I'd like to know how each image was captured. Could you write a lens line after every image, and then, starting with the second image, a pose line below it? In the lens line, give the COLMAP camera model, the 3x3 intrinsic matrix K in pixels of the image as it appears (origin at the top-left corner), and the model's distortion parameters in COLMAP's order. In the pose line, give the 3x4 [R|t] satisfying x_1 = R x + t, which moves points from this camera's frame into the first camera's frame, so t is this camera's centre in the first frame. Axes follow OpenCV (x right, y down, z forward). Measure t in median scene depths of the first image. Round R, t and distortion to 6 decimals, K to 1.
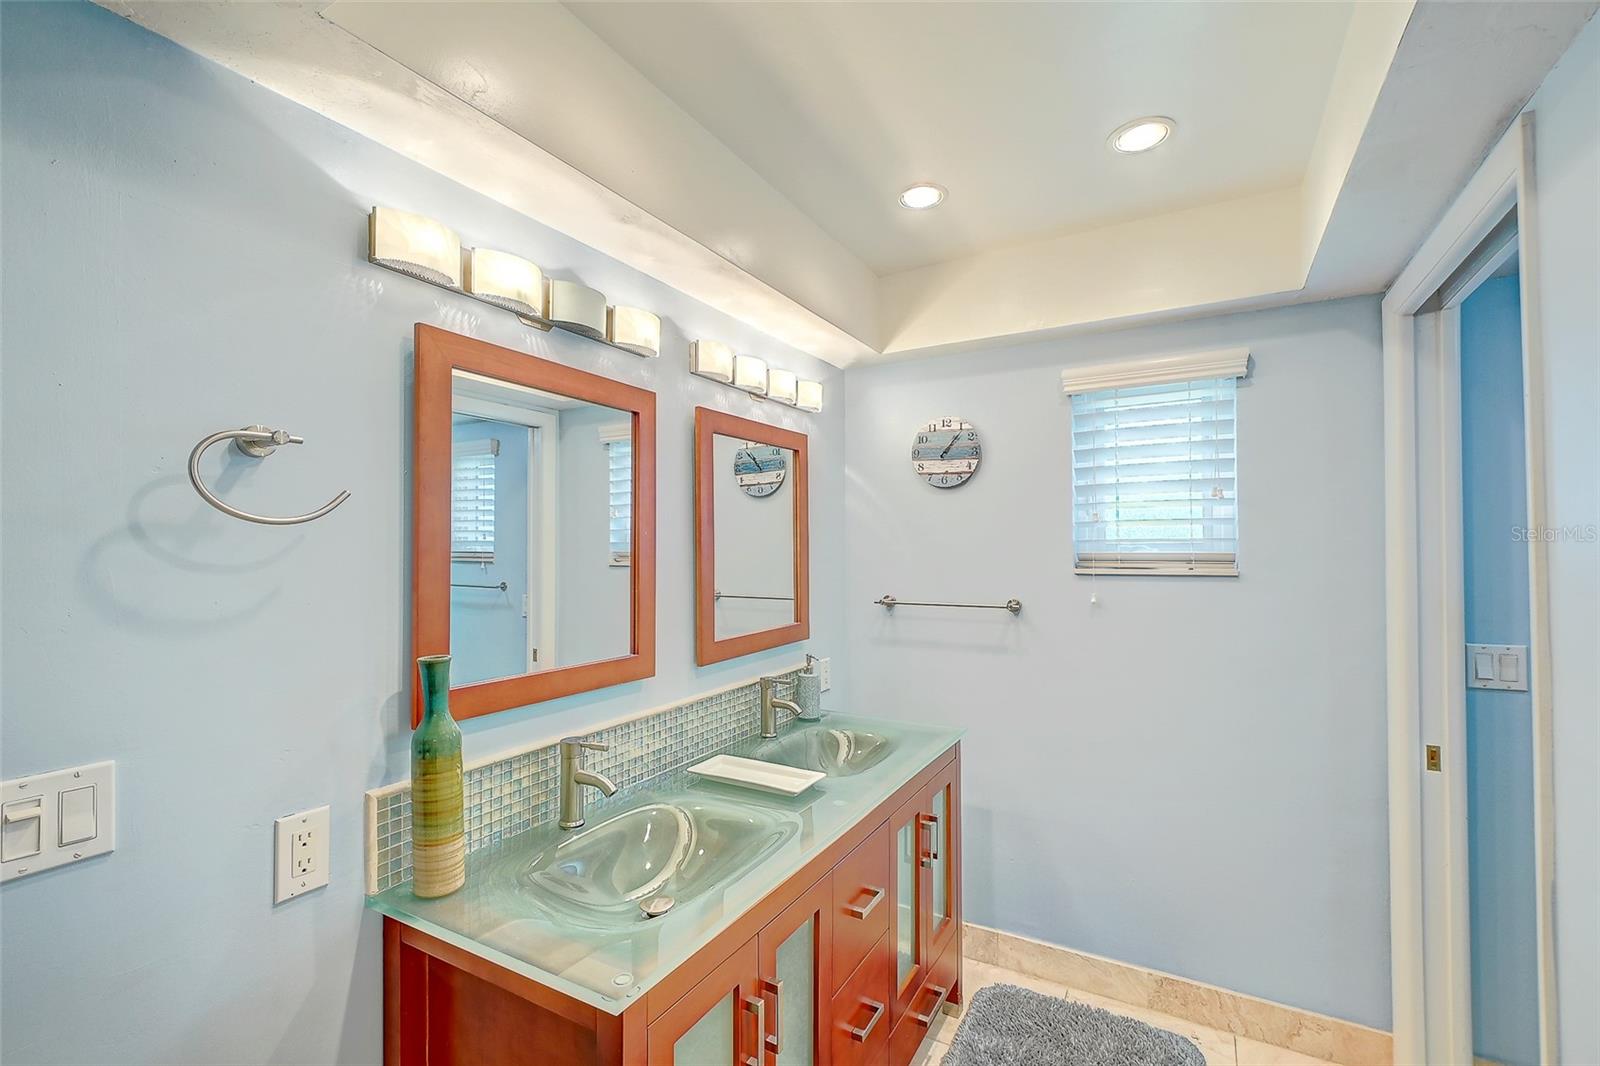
lens RADIAL K [[698.5, 0, 800.3], [0, 698.5, 542.6], [0, 0, 1]] dist [-0.000417, -0.000623]
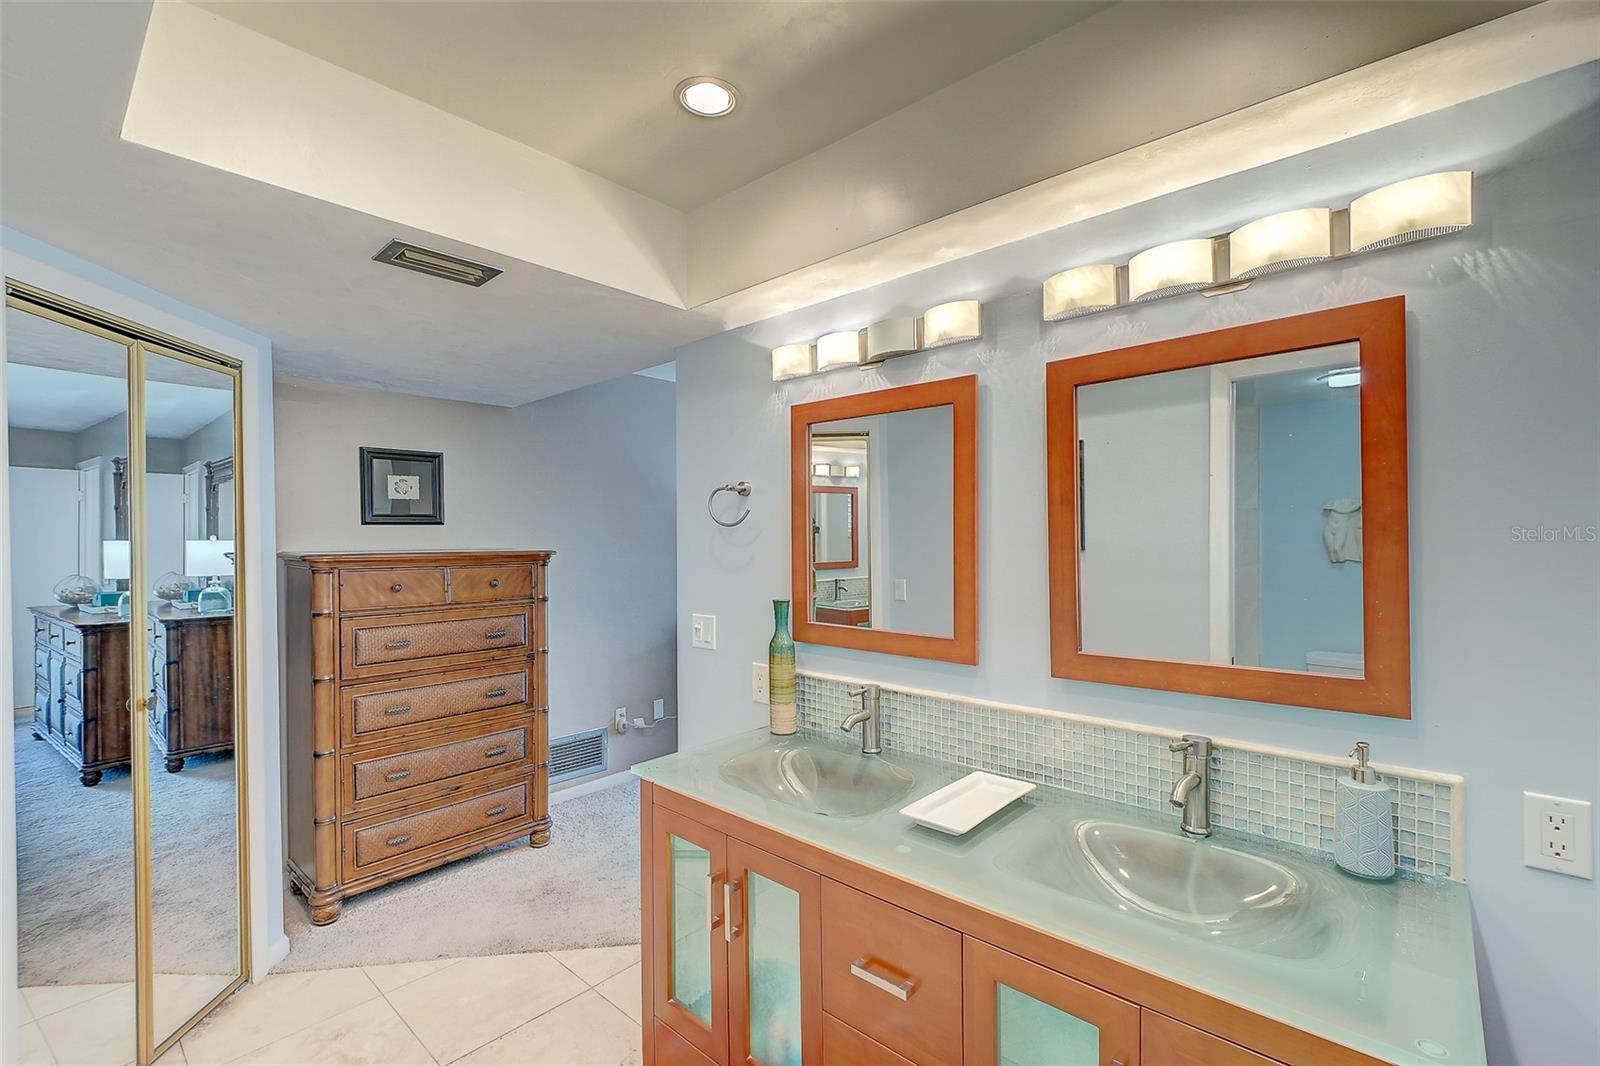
lens RADIAL K [[698.5, 0, 800.3], [0, 698.5, 542.6], [0, 0, 1]] dist [-0.000417, -0.000623]
pose [[-0.209229, 0.005839, -0.977849, 0.799908], [0.024929, 0.999689, 0.000635, 0.012043], [0.977549, -0.024244, -0.209309, 0.971961]]
